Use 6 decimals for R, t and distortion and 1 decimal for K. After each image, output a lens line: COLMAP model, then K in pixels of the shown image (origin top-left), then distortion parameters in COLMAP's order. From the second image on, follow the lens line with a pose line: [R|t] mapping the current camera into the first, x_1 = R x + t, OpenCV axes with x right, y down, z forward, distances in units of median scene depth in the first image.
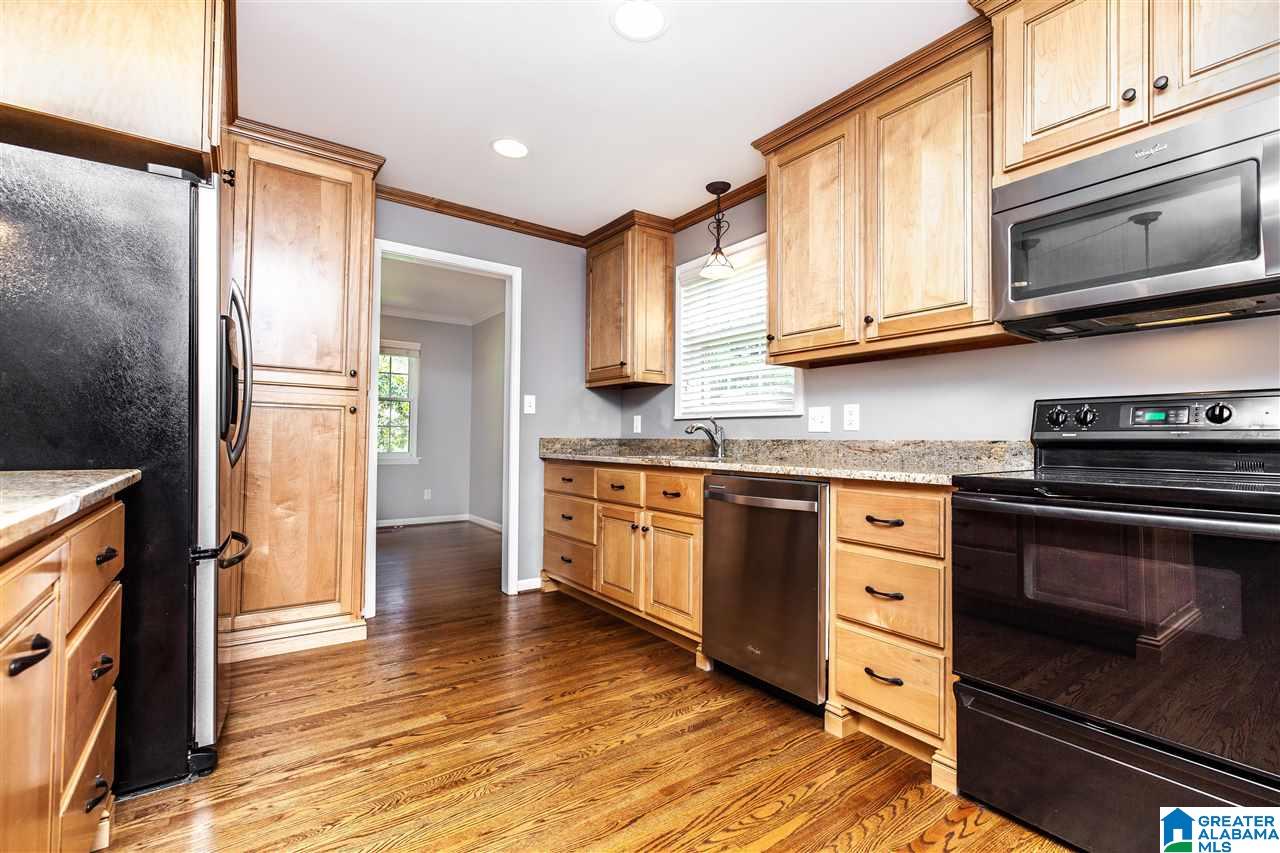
lens RADIAL K [[570.3, 0, 684.3], [0, 570.3, 430.6], [0, 0, 1]] dist [0.001849, 0.000408]
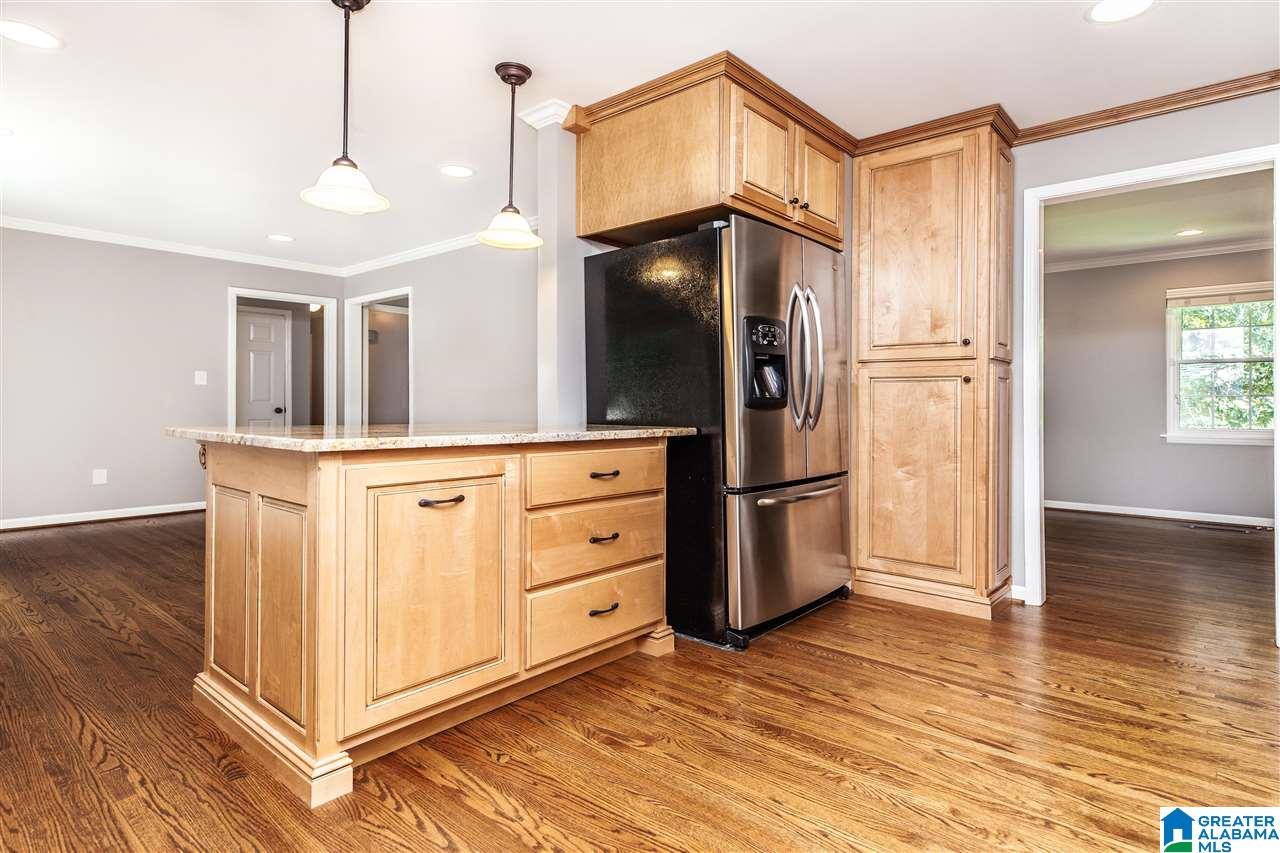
lens RADIAL K [[576.4, 0, 643.4], [0, 576.4, 406.5], [0, 0, 1]] dist [0.002084, 0.000282]
pose [[0.275508, -0.006588, -0.961276, 0.231578], [0.014530, 0.999891, -0.002689, 0.005279], [0.961189, -0.013227, 0.275574, 0.206682]]
